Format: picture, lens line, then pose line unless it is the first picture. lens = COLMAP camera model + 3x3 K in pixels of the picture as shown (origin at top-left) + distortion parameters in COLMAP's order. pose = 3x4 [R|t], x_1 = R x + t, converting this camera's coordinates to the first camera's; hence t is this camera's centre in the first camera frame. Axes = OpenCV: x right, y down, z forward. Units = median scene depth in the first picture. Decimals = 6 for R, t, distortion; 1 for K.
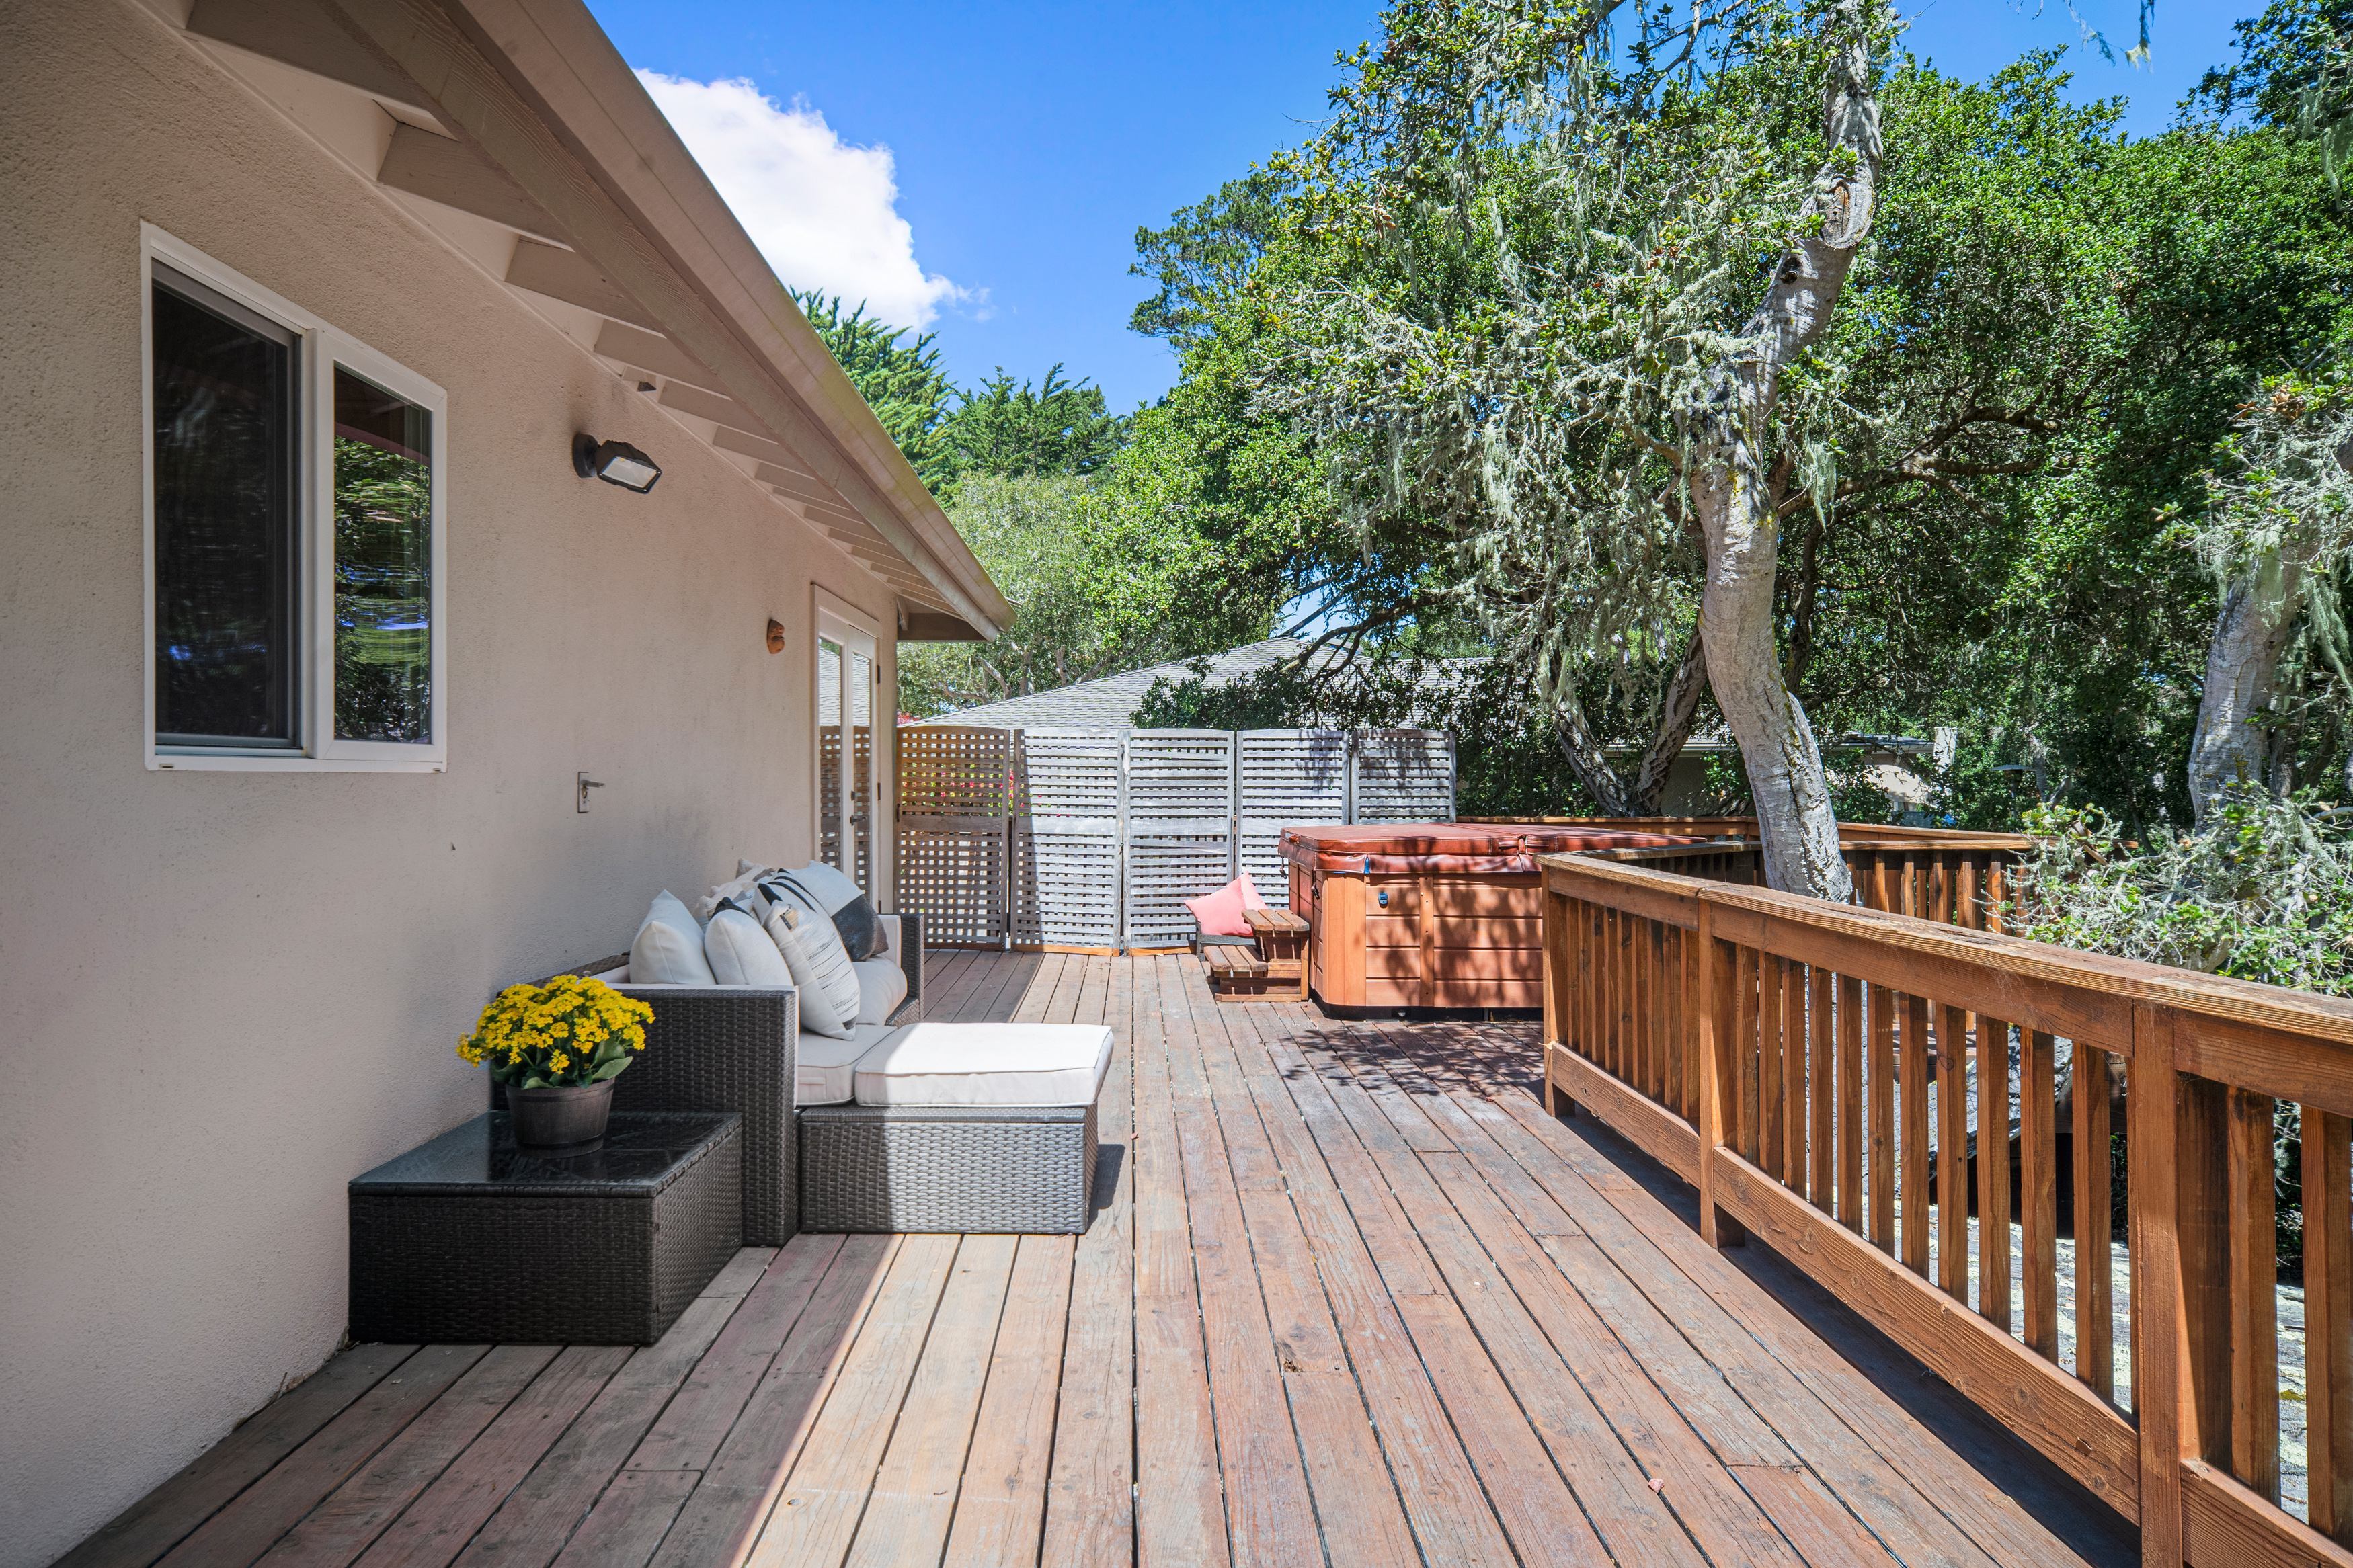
lens RADIAL K [[1230.5, 0, 1176.5], [0, 1230.5, 784.0], [0, 0, 1]] dist [-0.000016, 0.000003]
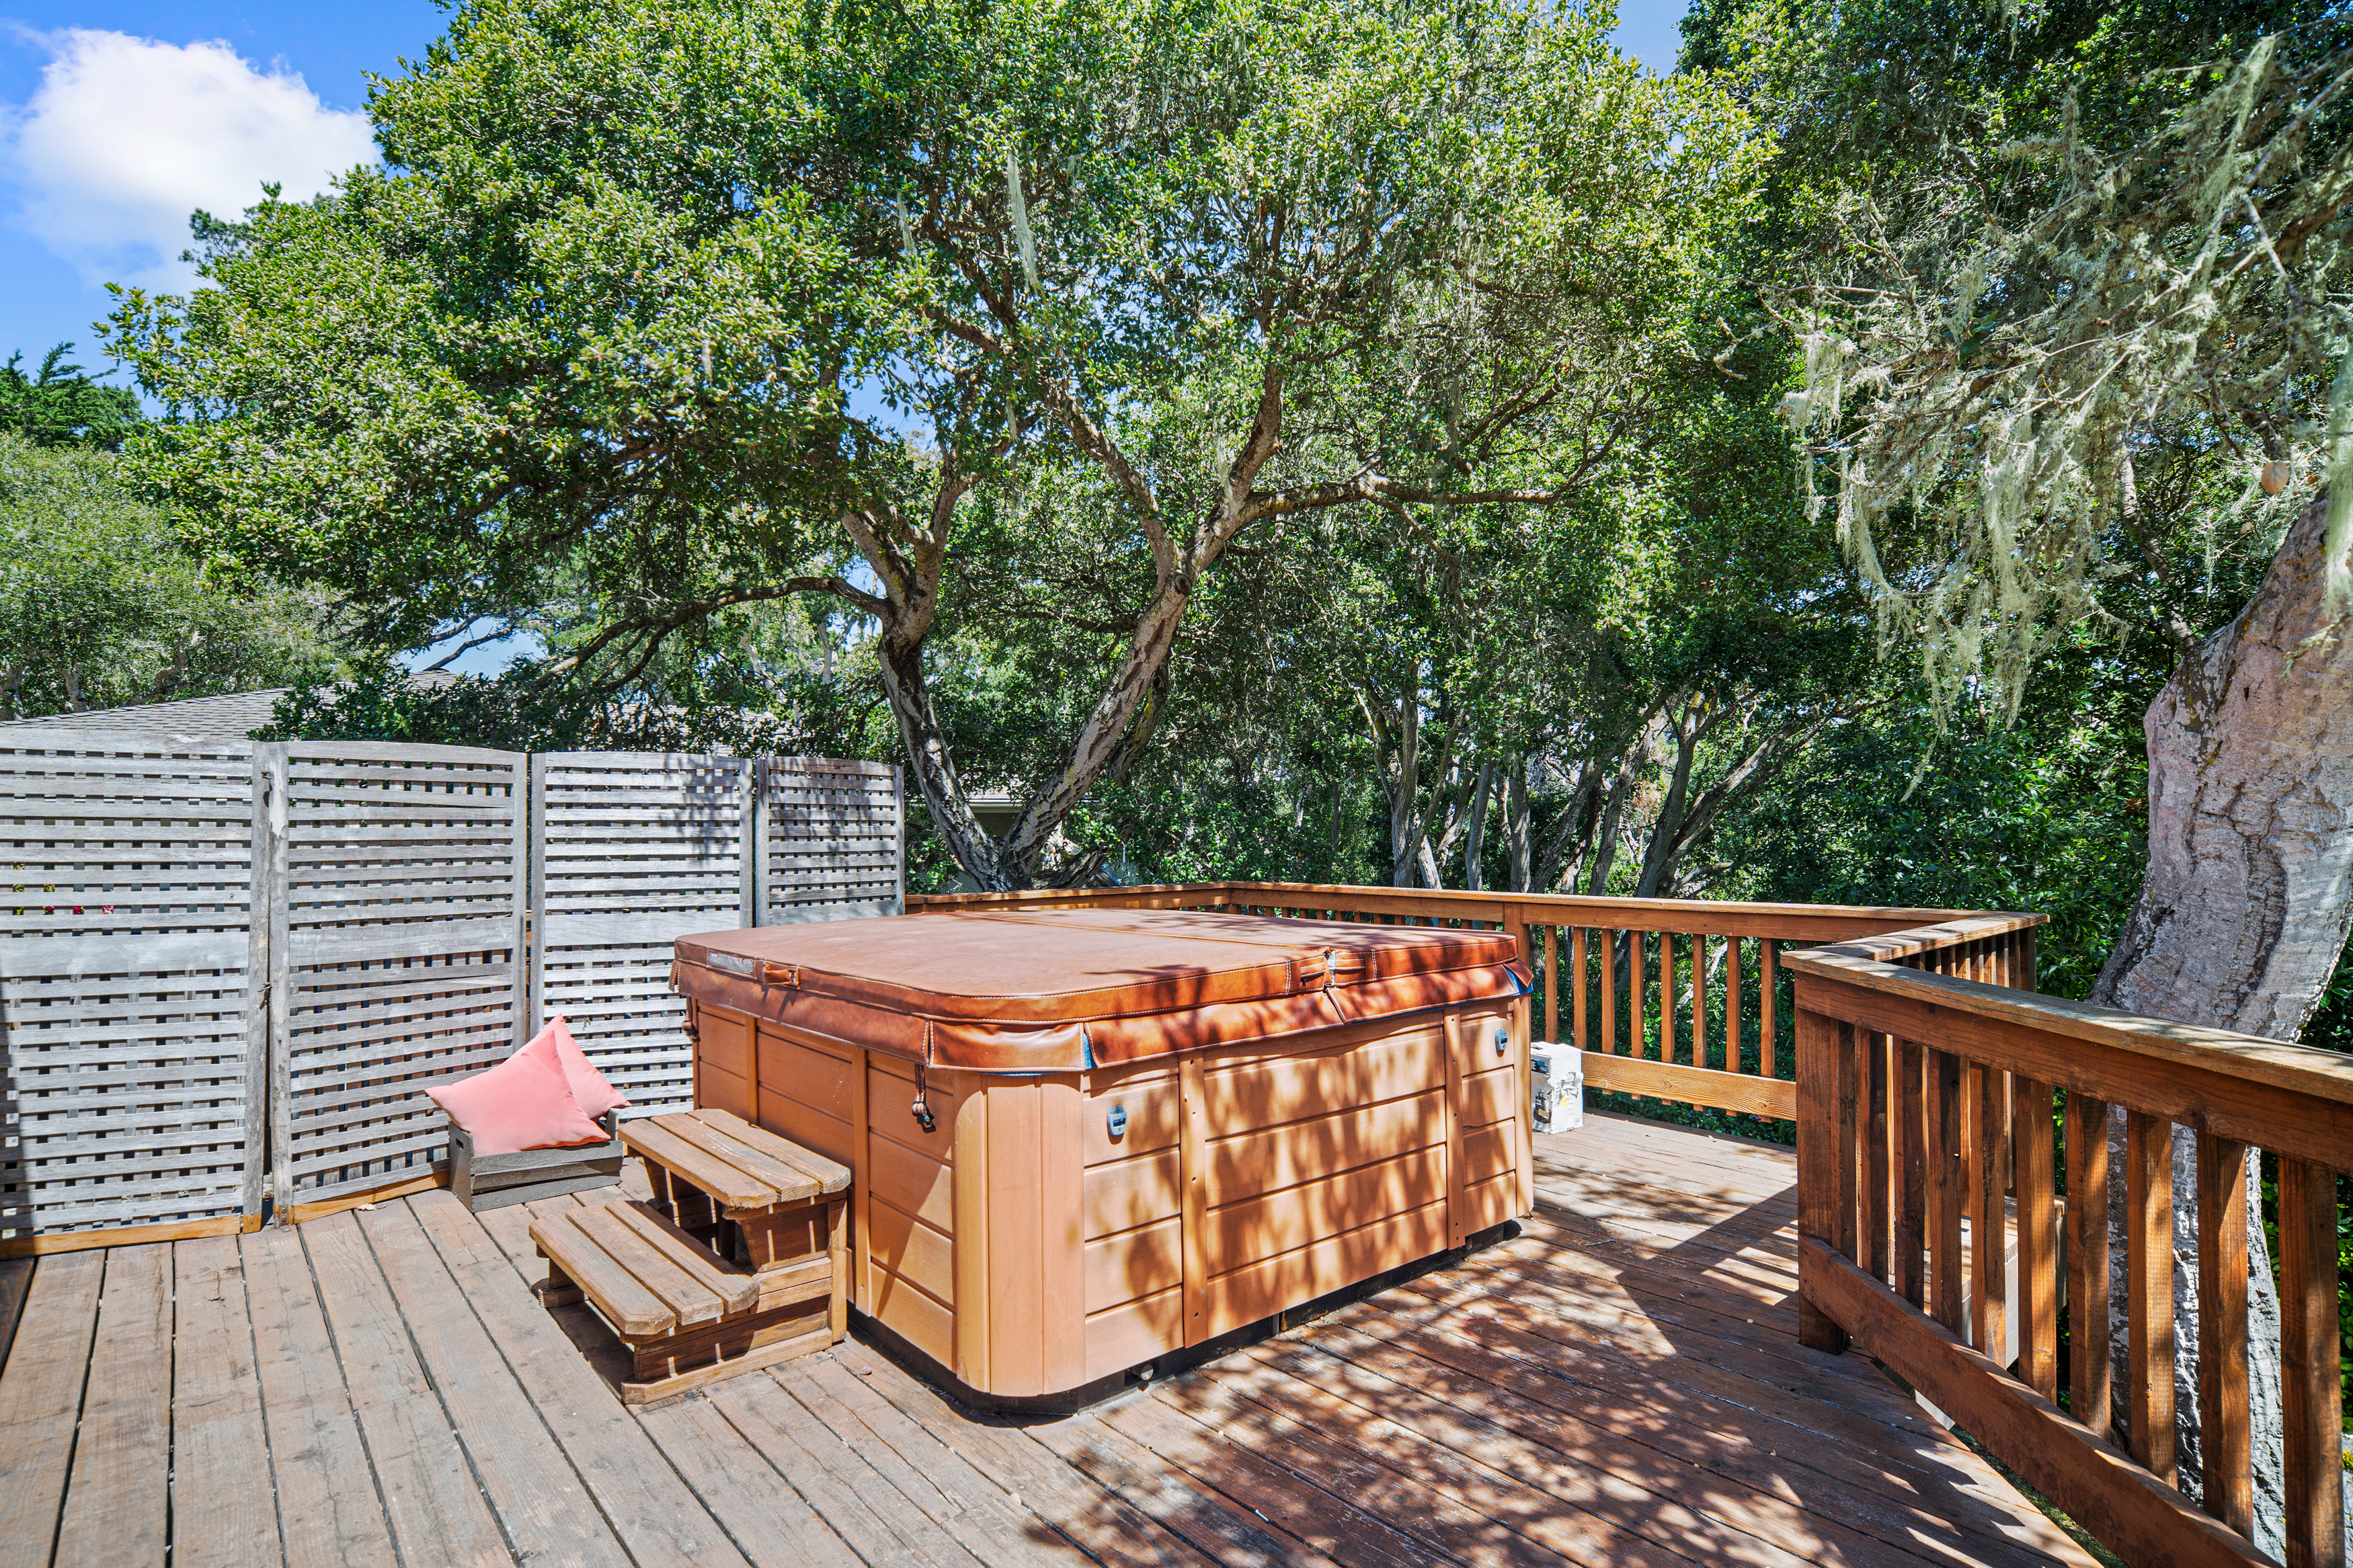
lens RADIAL K [[1147.2, 0, 1177.7], [0, 1147.2, 823.2], [0, 0, 1]] dist [-0.062099, 0.036749]
pose [[0.774392, -0.002186, 0.632702, -0.045108], [0.011735, 0.999872, -0.010908, -0.004082], [-0.632597, 0.015872, 0.774319, 0.457619]]
